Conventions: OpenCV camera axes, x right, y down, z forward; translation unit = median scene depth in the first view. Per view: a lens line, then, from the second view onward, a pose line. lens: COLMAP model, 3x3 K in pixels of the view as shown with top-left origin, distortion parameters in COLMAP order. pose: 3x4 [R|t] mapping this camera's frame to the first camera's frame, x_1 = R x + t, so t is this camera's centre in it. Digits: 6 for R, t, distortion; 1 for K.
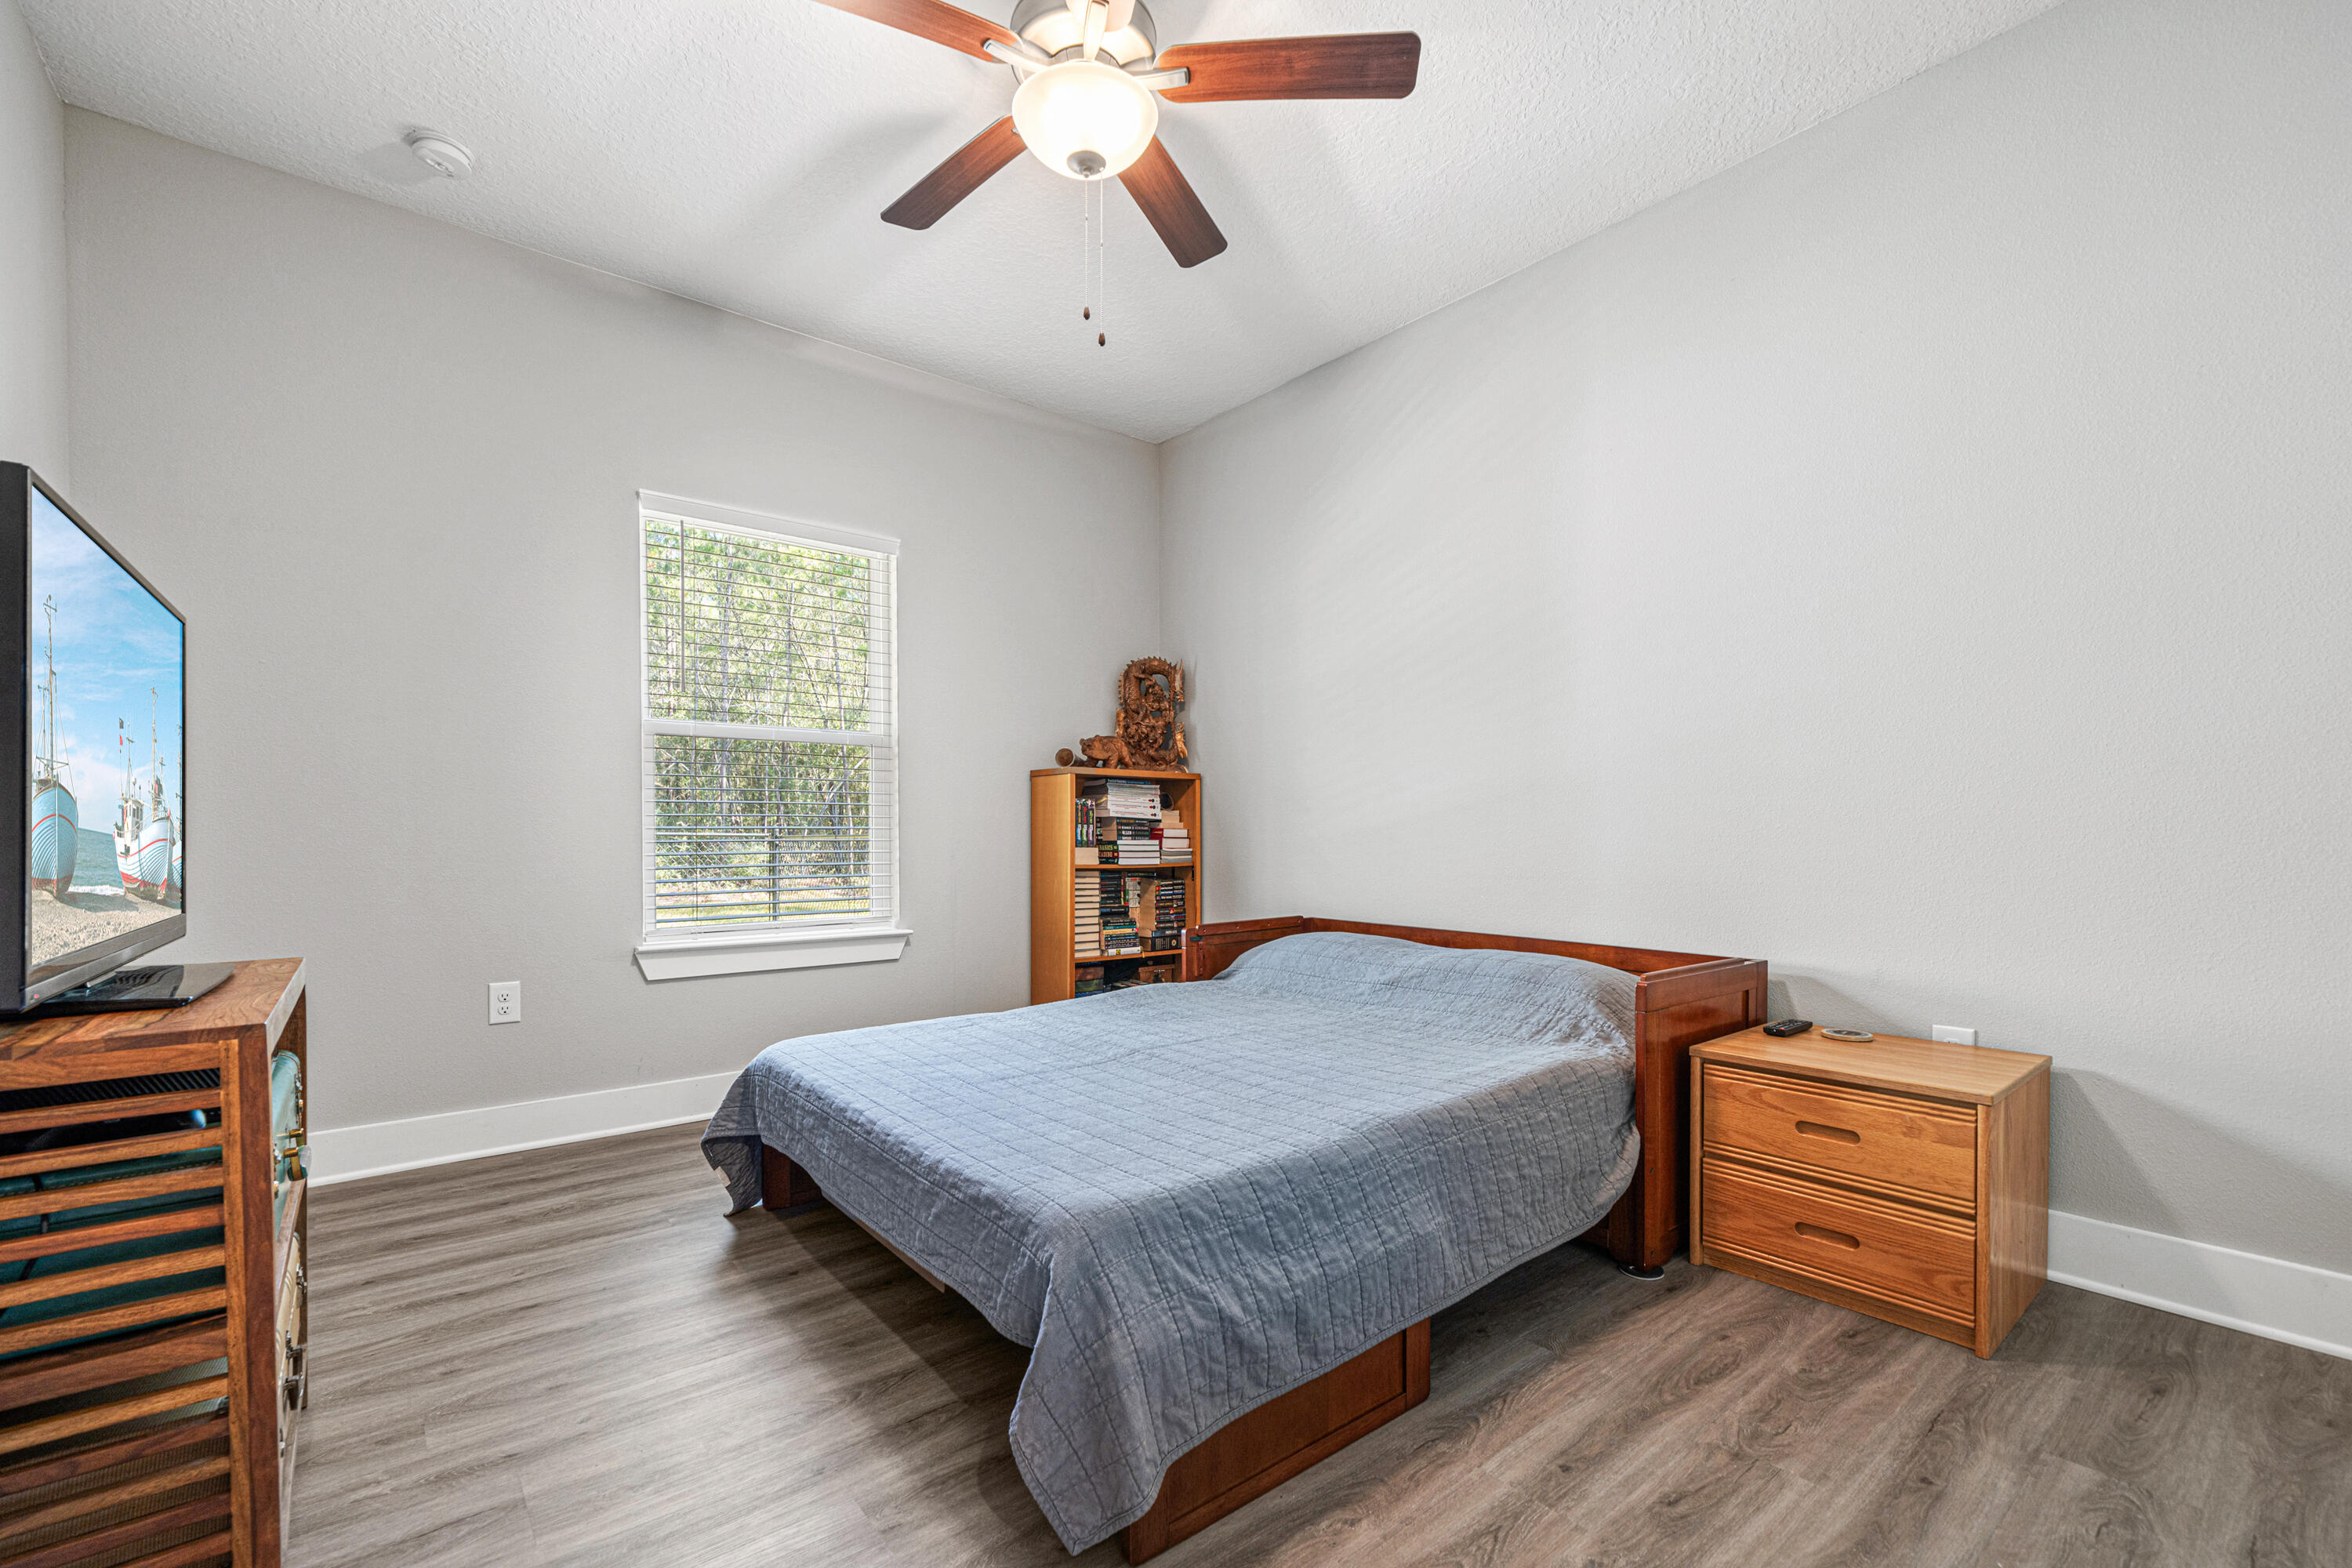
lens RADIAL K [[989.2, 0, 1183.5], [0, 989.2, 831.5], [0, 0, 1]] dist [-0.000788, -0.000126]
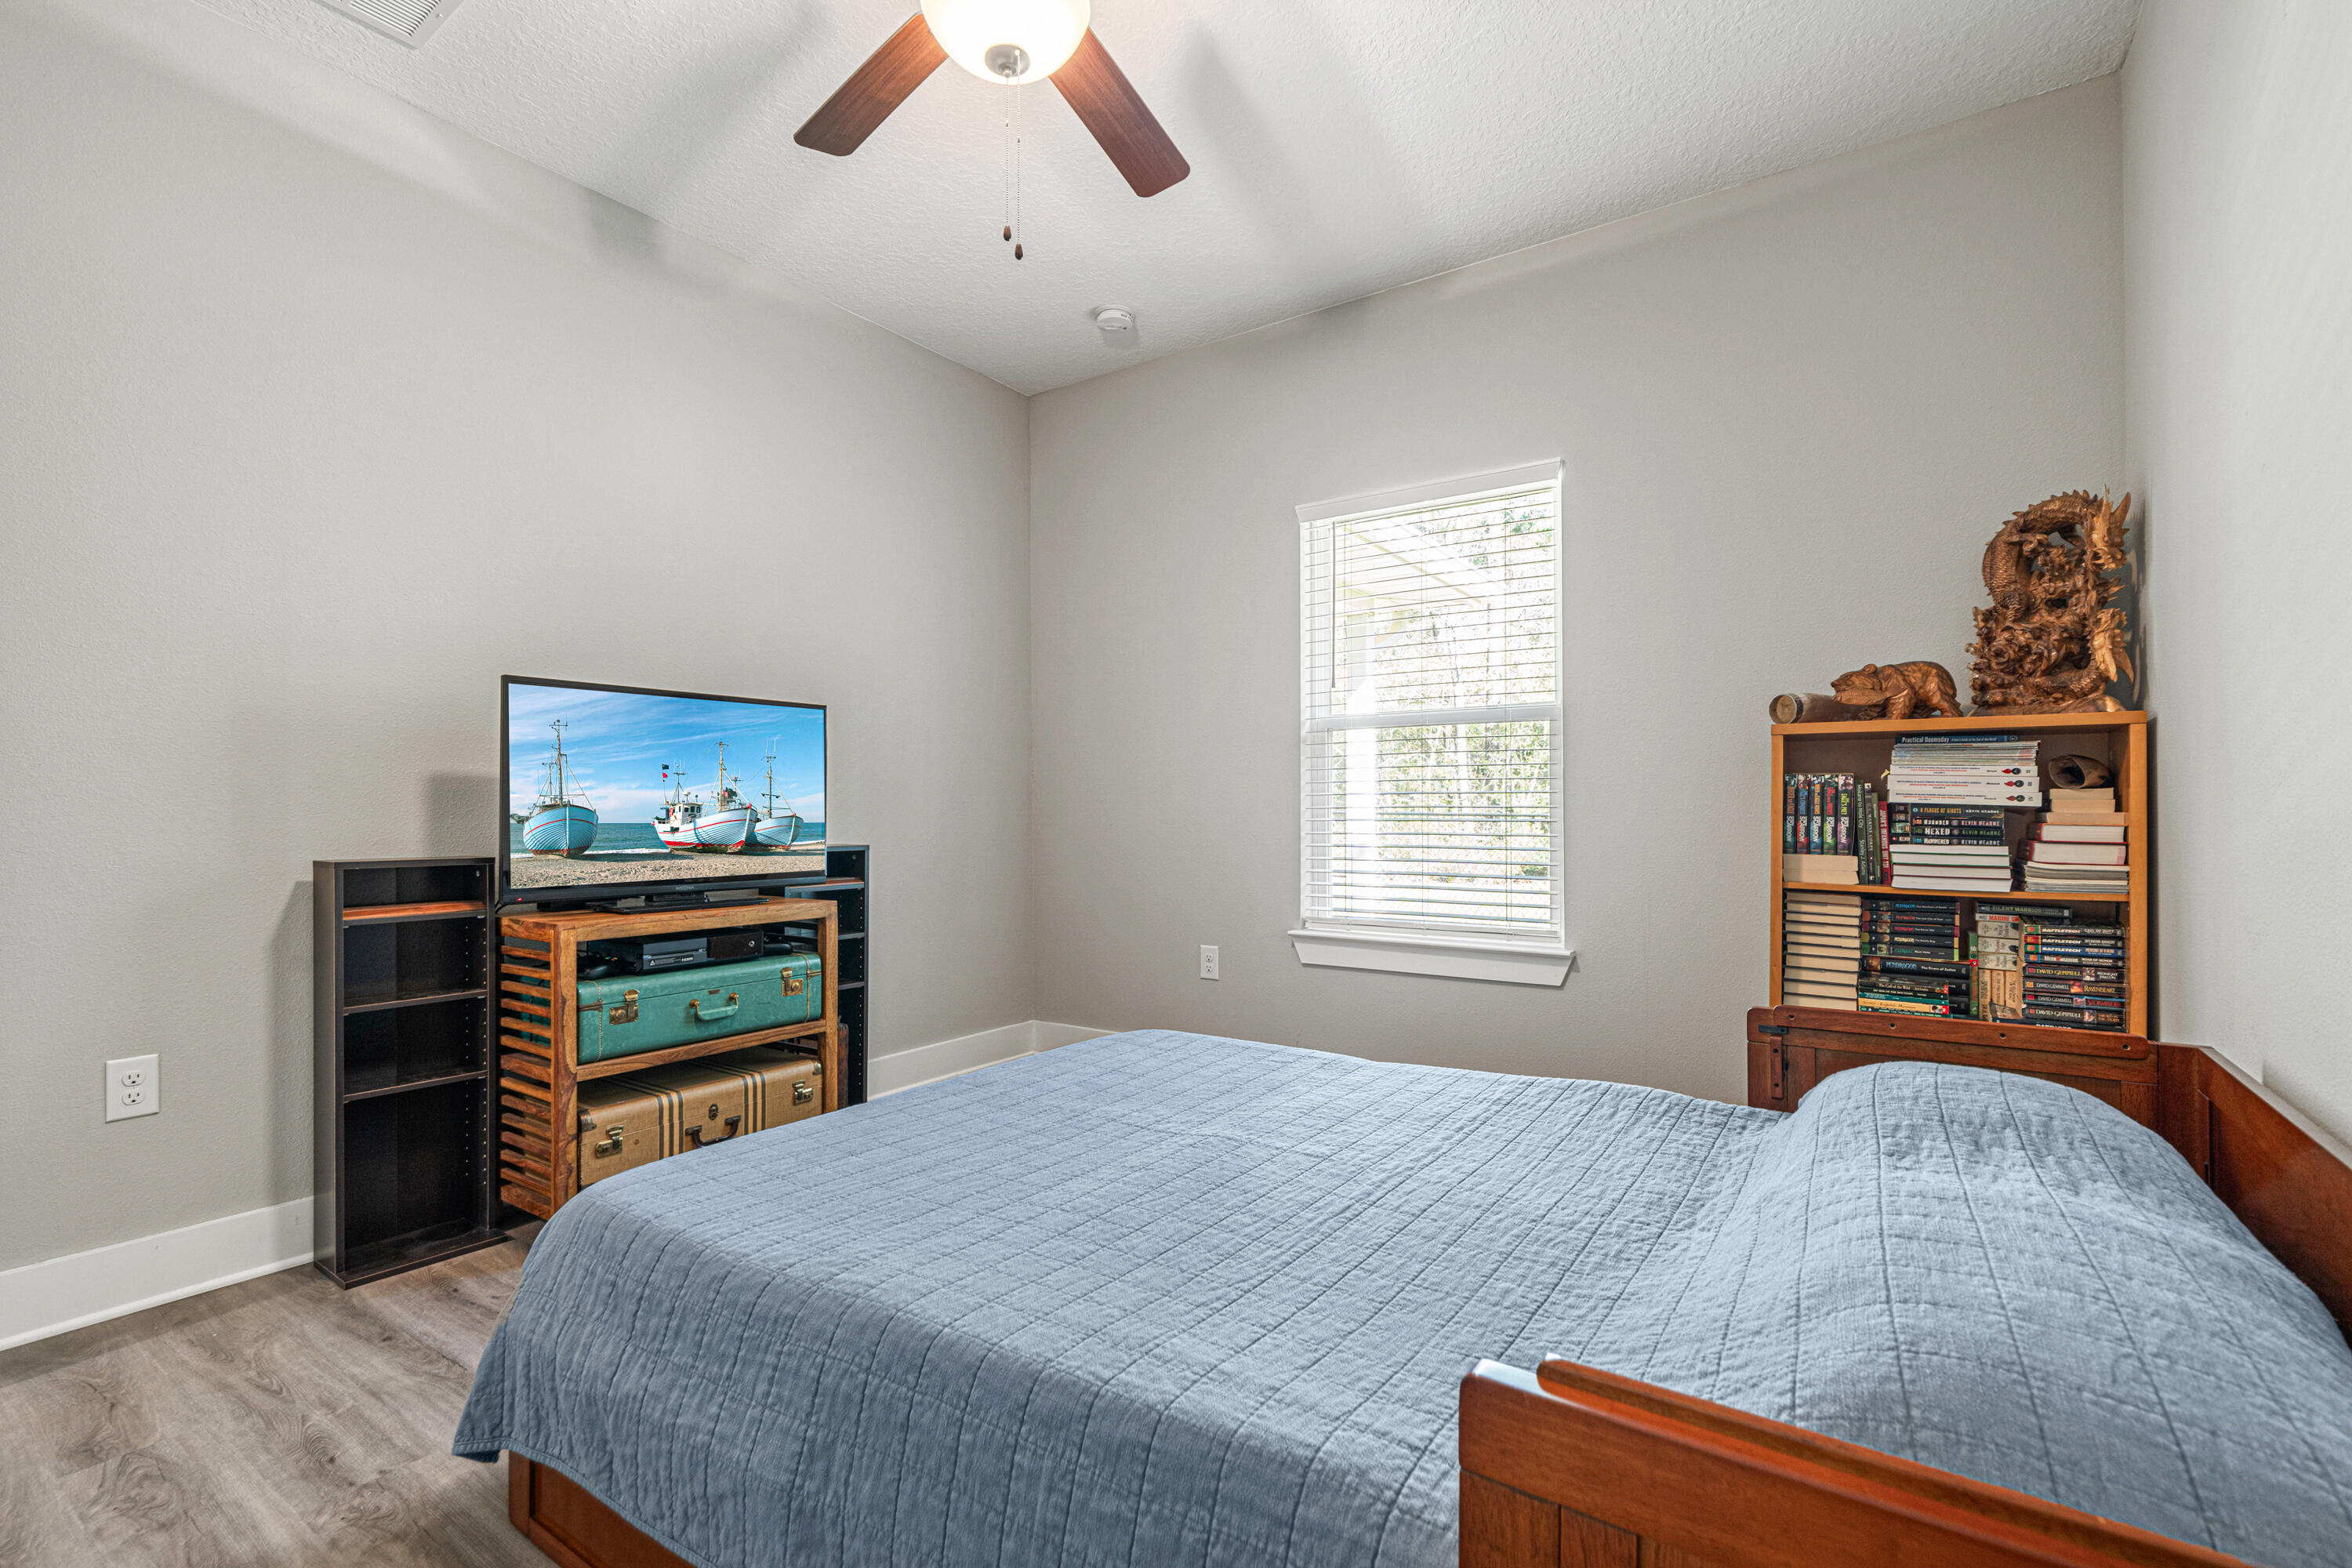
lens RADIAL K [[1053.9, 0, 1154.8], [0, 1053.9, 790.0], [0, 0, 1]] dist [0.002255, 0.000257]
pose [[0.290136, -0.018107, -0.956814, 0.388647], [-0.004607, 0.999783, -0.020318, -0.008103], [0.956974, 0.010303, 0.289990, 0.409393]]
